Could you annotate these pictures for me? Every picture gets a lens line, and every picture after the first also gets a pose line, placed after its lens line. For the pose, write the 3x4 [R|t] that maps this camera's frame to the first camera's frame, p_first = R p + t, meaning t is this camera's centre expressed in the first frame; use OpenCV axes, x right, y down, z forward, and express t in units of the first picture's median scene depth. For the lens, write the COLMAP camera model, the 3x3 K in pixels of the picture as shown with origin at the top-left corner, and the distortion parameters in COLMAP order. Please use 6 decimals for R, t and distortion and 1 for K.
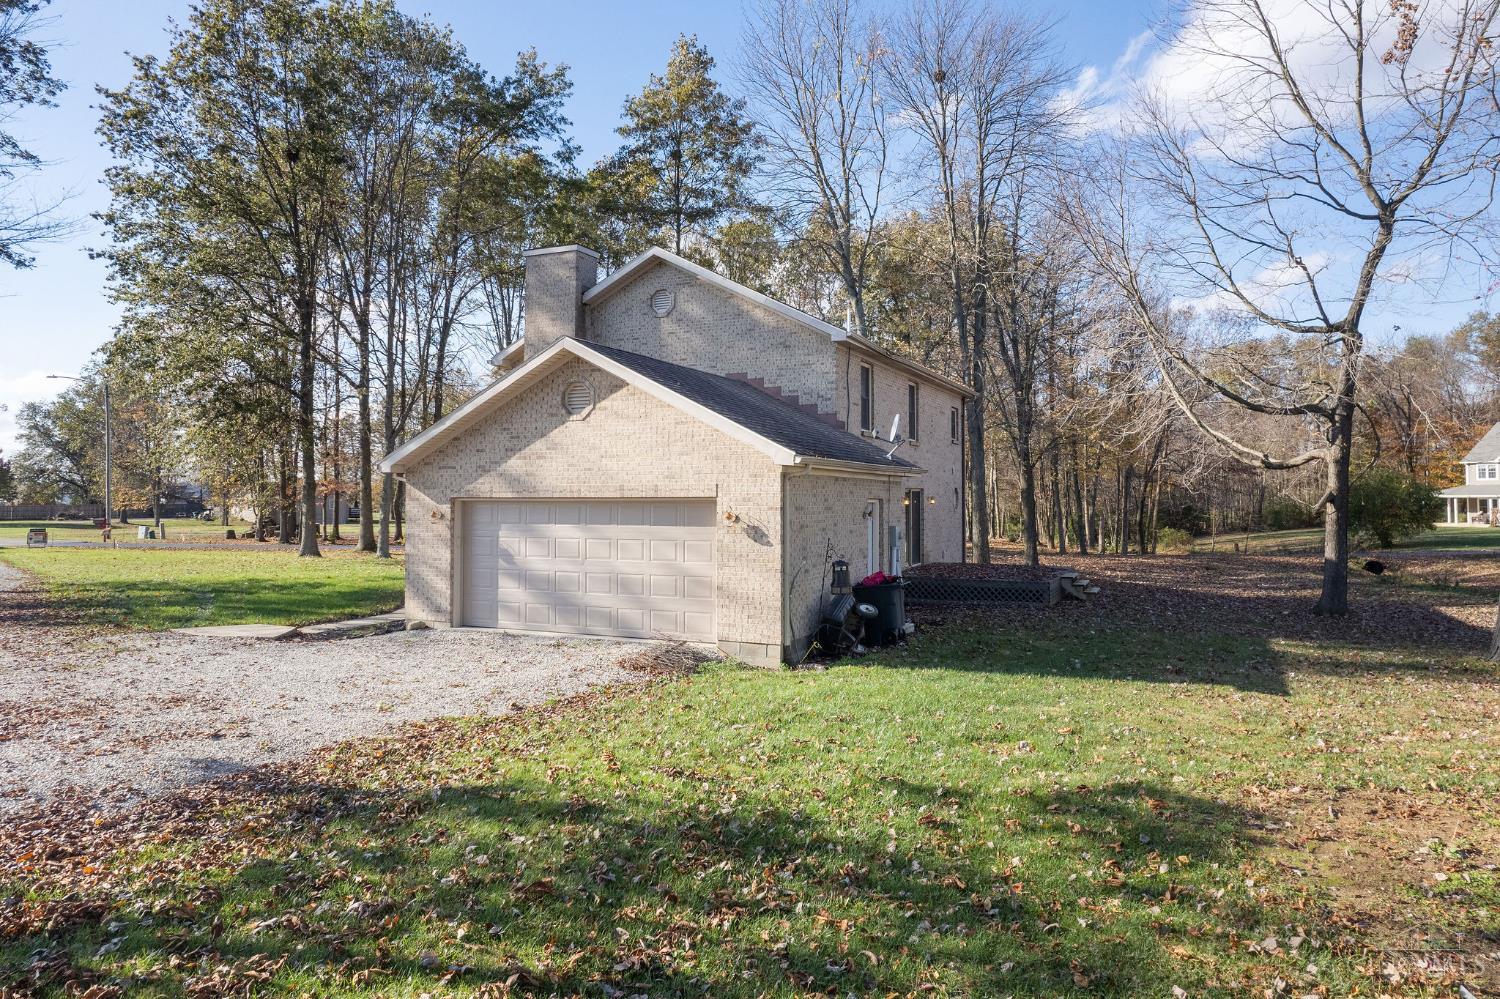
lens RADIAL K [[962.1, 0, 750.0], [0, 962.1, 499.5], [0, 0, 1]] dist [-0.081974, 0.083526]
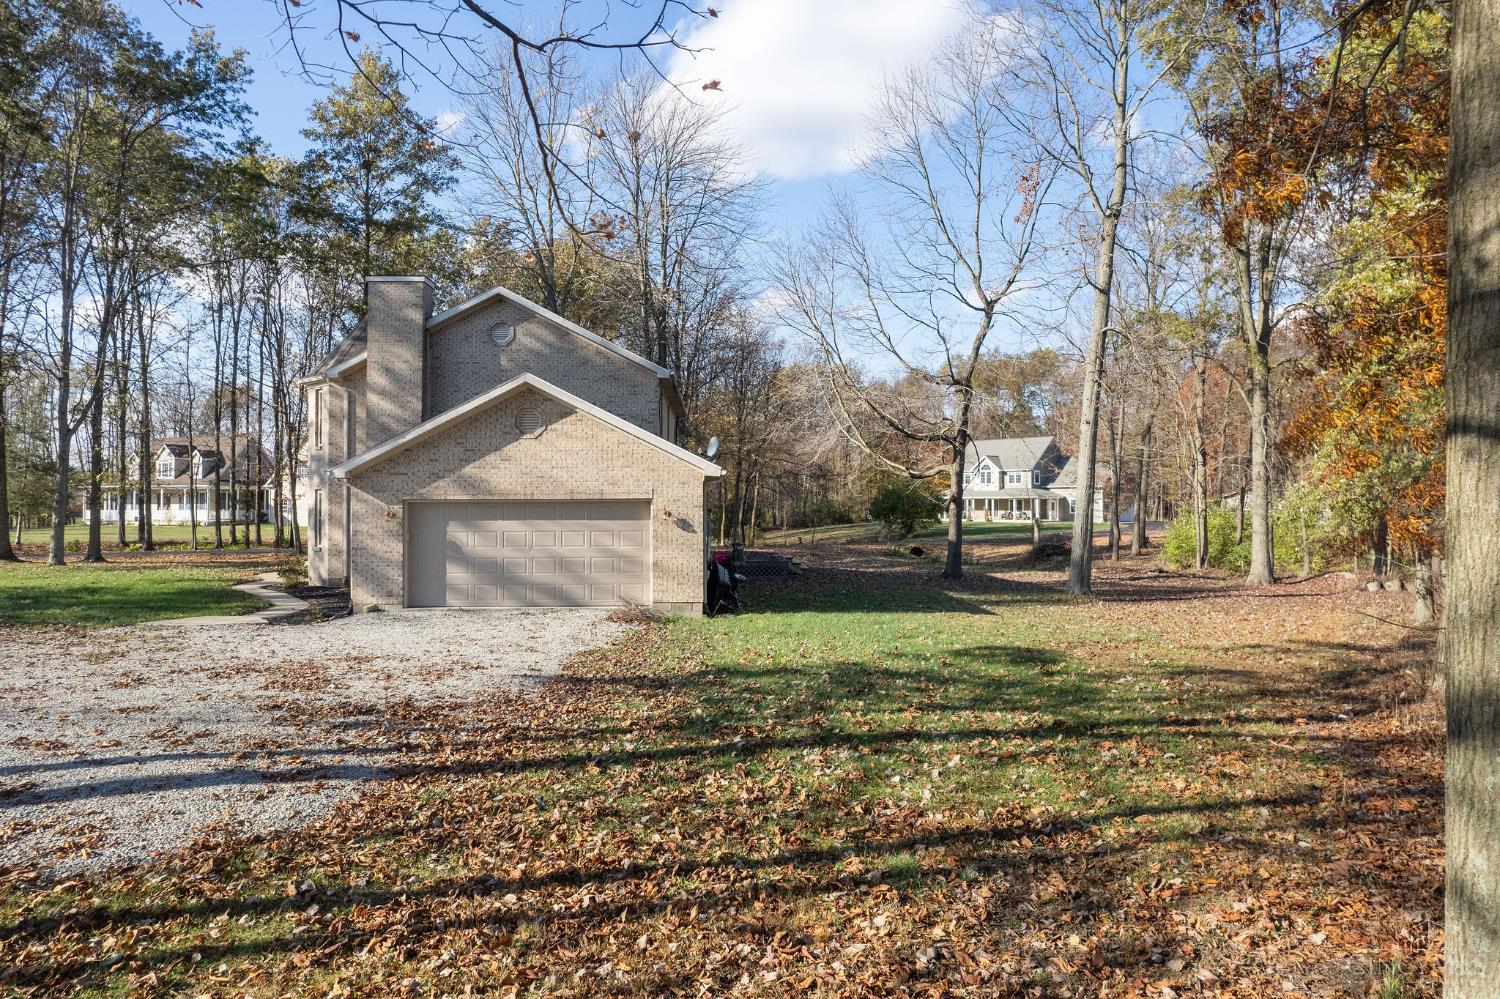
lens RADIAL K [[911.2, 0, 748.0], [0, 911.2, 541.2], [0, 0, 1]] dist [-0.001467, -0.000345]
pose [[0.902347, -0.021288, 0.430483, -0.308839], [0.002554, 0.999026, 0.044049, 0.000853], [-0.431002, -0.038648, 0.901523, -0.156381]]
